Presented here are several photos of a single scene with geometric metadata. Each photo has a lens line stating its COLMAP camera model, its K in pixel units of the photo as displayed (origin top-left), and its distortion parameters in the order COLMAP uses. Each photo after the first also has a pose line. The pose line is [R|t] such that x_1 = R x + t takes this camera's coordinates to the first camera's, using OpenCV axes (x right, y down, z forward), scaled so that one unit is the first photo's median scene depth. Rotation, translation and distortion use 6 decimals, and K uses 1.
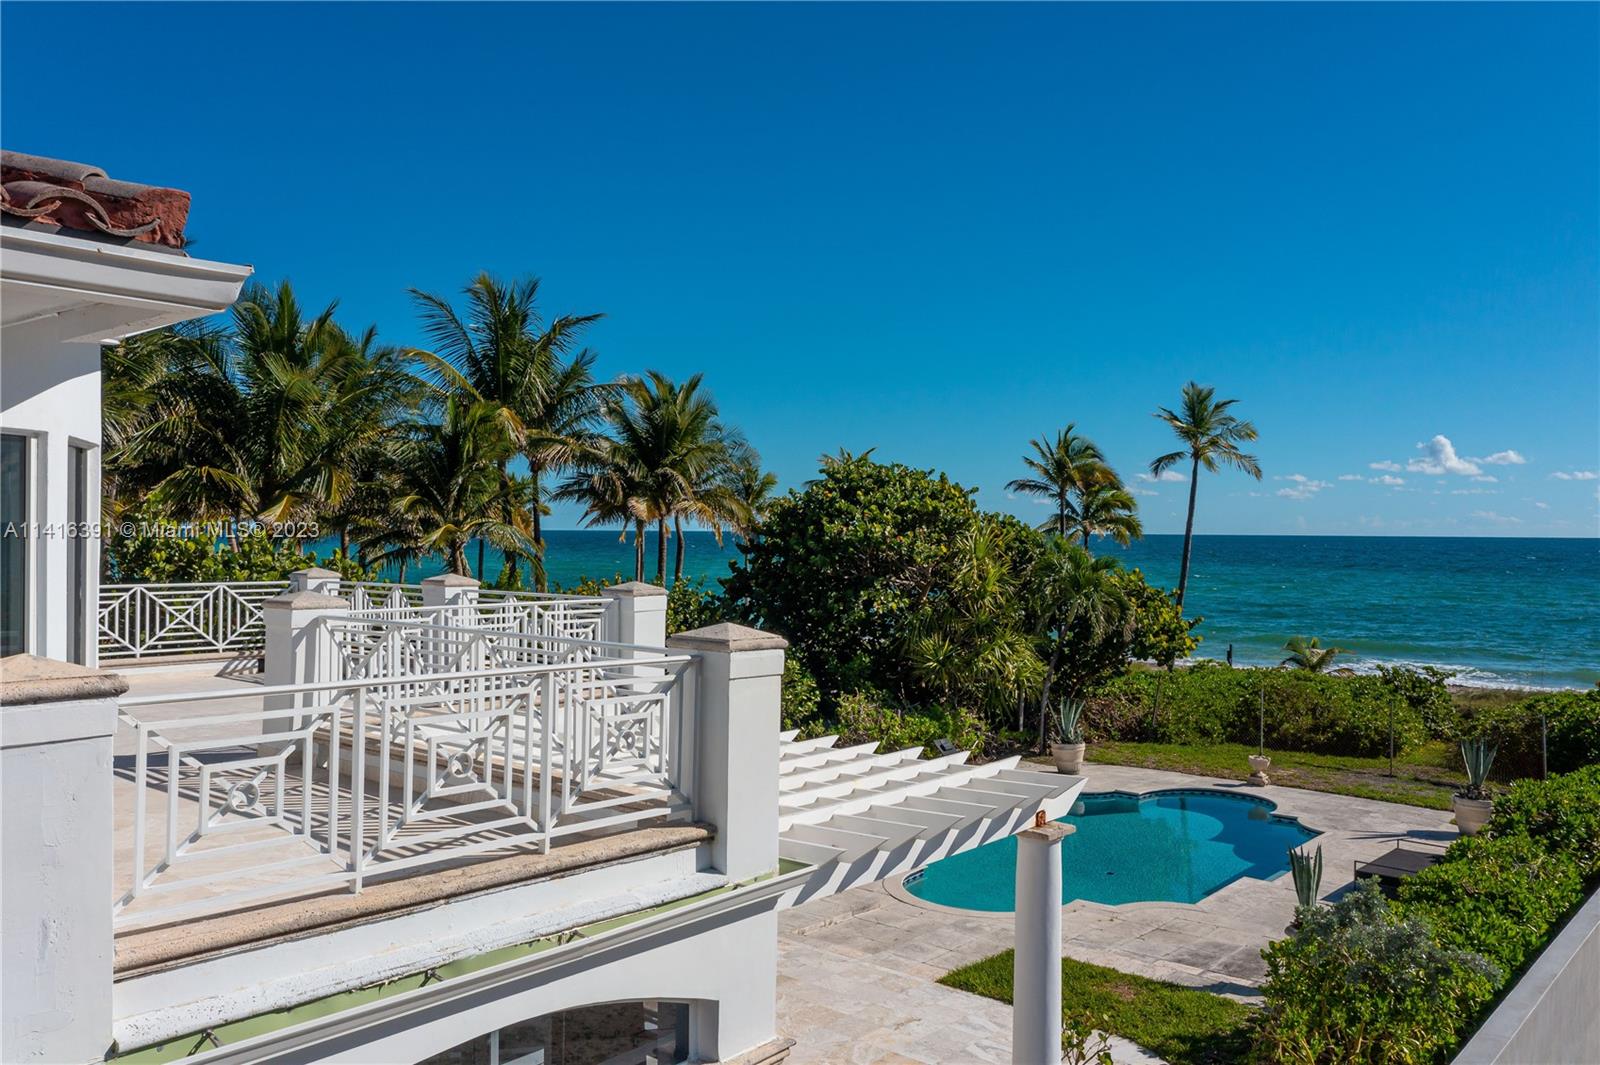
lens RADIAL K [[1282.9, 0, 800.0], [0, 1282.9, 532.5], [0, 0, 1]] dist [0.002344, 0.005898]
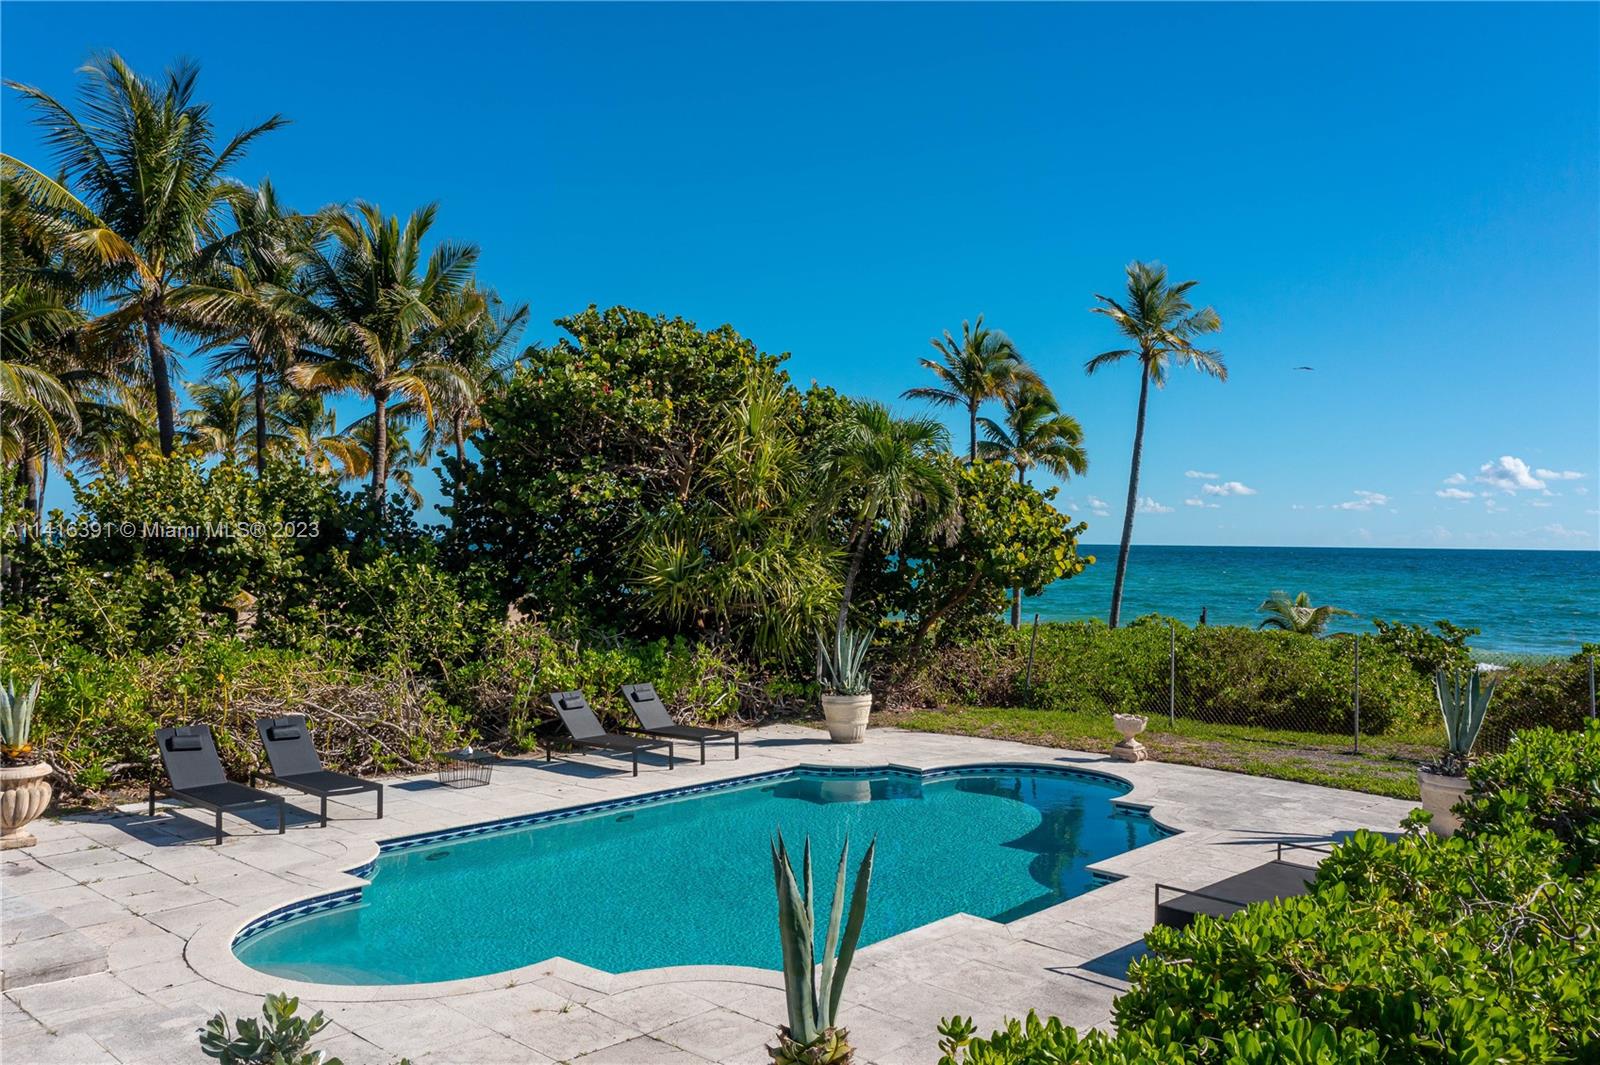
lens RADIAL K [[1281.9, 0, 800.0], [0, 1281.9, 532.5], [0, 0, 1]] dist [0.007802, -0.004100]
pose [[0.999149, 0.003539, -0.041088, 0.196554], [-0.003851, 0.999964, -0.007517, 0.080013], [0.041060, 0.007669, 0.999127, 0.321077]]
